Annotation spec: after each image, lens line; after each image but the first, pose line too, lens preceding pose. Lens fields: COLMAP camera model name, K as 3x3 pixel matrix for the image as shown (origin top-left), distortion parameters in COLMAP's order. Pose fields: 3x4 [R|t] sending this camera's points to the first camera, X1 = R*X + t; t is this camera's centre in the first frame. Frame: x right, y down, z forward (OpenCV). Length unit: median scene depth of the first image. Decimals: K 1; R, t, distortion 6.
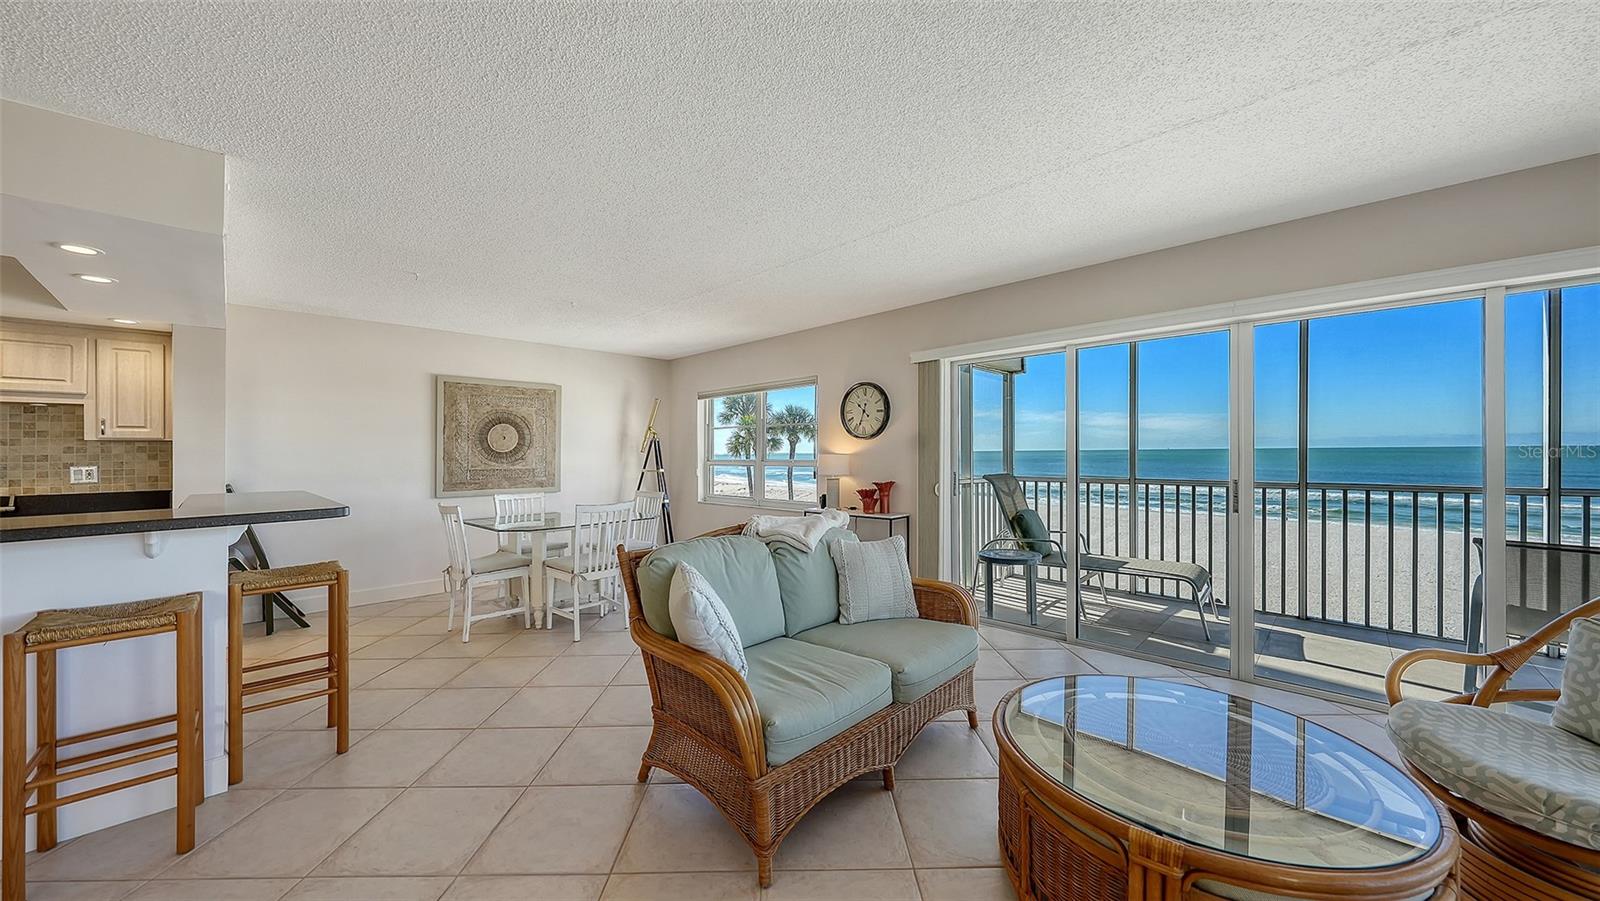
lens RADIAL K [[560.3, 0, 799.7], [0, 560.3, 449.2], [0, 0, 1]] dist [-0.007169, -0.001464]
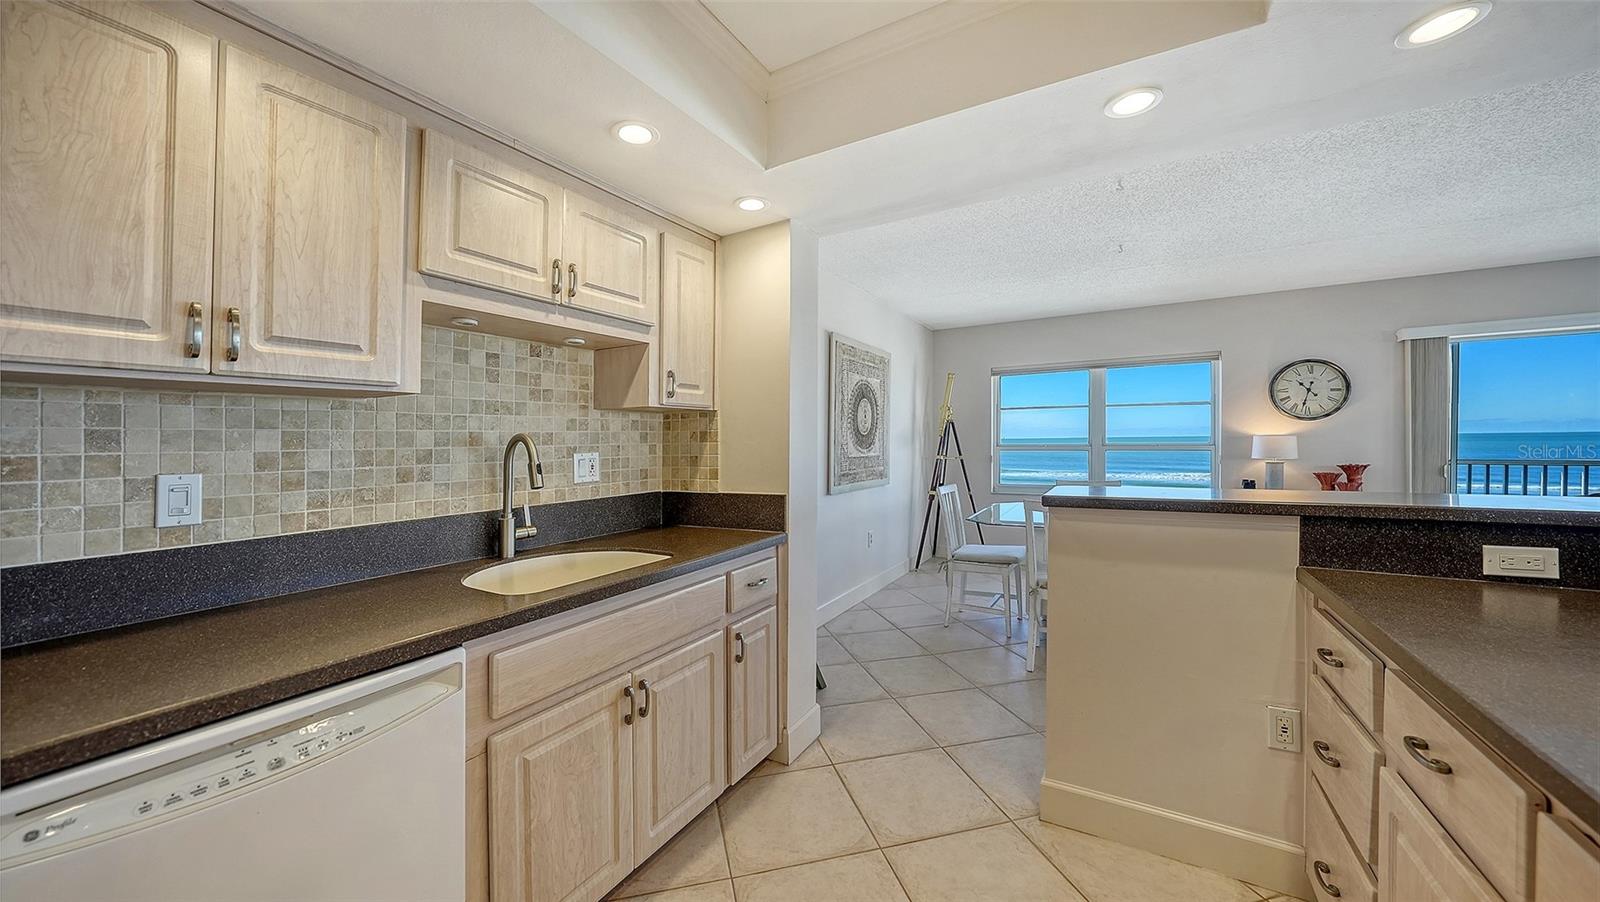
lens RADIAL K [[568.3, 0, 796.9], [0, 568.3, 447.8], [0, 0, 1]] dist [-0.004348, 0.000387]
pose [[0.970900, -0.005271, 0.239429, -0.917545], [0.001796, 0.999890, 0.014727, 0.012850], [-0.239480, -0.013869, 0.970802, 0.279422]]
